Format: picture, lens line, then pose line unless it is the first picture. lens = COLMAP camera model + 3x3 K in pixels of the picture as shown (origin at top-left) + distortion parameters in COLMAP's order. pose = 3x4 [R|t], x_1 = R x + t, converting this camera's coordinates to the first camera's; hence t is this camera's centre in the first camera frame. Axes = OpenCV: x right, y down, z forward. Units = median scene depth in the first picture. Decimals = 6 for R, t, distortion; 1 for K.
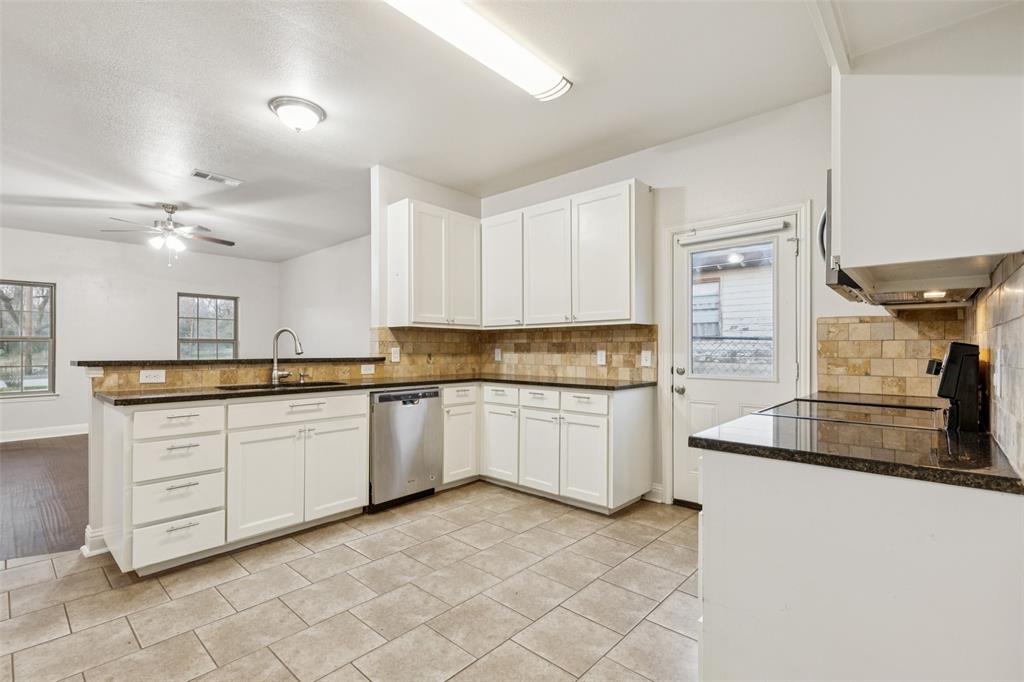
lens RADIAL K [[459.7, 0, 509.0], [0, 459.7, 348.6], [0, 0, 1]] dist [0.010003, -0.000884]
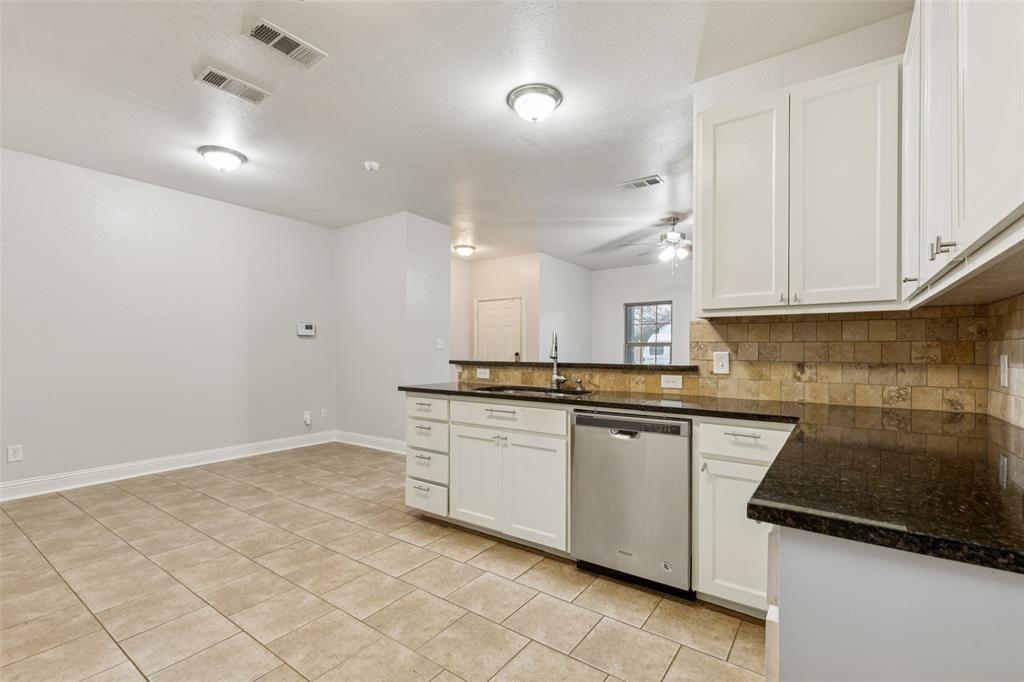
lens RADIAL K [[459.7, 0, 509.0], [0, 459.7, 348.6], [0, 0, 1]] dist [0.010003, -0.000884]
pose [[0.114727, -0.005203, -0.993383, 0.413820], [-0.001339, 0.999985, -0.005392, -0.002568], [0.993396, 0.001948, 0.114718, 0.729284]]
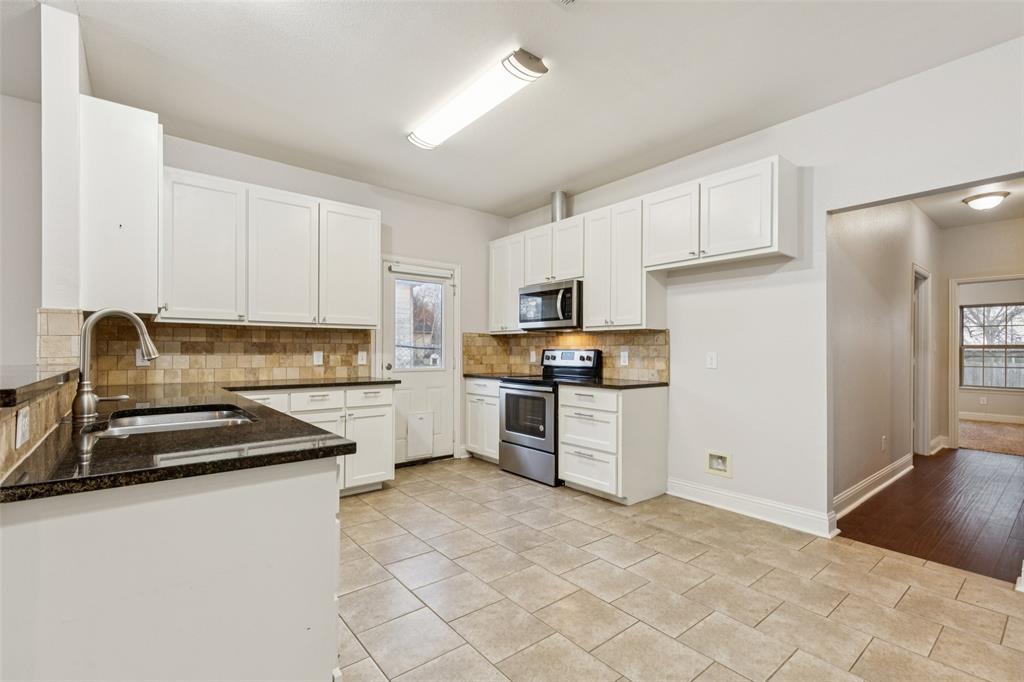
lens RADIAL K [[459.7, 0, 509.0], [0, 459.7, 348.6], [0, 0, 1]] dist [0.010003, -0.000884]
pose [[0.152759, 0.001434, 0.988262, -0.846839], [-0.008368, 0.999965, -0.000158, -0.005937], [-0.988228, -0.008246, 0.152766, 0.450962]]
